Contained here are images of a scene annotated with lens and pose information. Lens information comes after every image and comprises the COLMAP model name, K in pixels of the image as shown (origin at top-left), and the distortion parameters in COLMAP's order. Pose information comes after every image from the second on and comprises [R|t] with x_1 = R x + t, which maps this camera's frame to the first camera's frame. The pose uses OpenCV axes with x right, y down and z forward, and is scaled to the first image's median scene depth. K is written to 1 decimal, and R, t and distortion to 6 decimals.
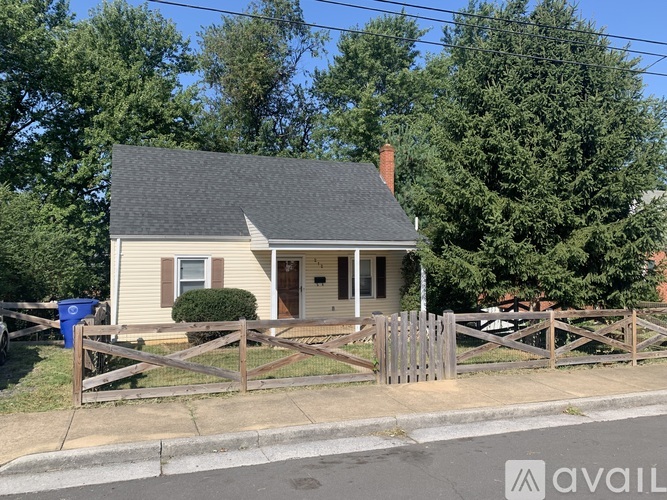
lens RADIAL K [[523.3, 0, 333.1], [0, 523.3, 249.6], [0, 0, 1]] dist [0.043895, -0.001009]
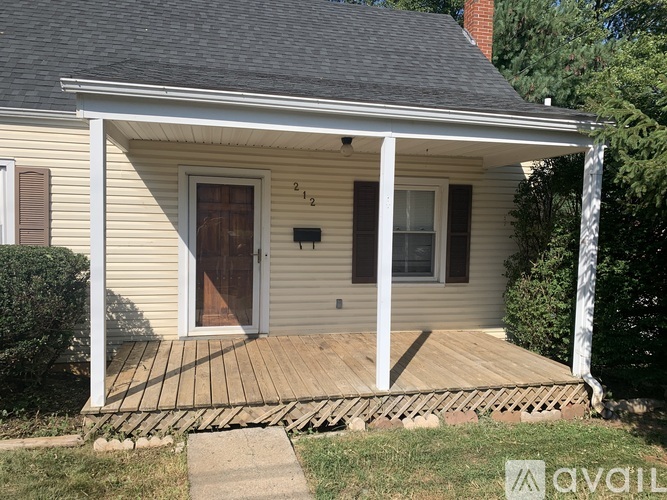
lens RADIAL K [[523.3, 0, 333.8], [0, 523.3, 249.9], [0, 0, 1]] dist [0.043895, -0.001009]
pose [[0.990022, 0.029382, -0.137818, 0.053776], [-0.021216, 0.997952, 0.060353, 0.045312], [0.139309, -0.056826, 0.988617, 0.604701]]
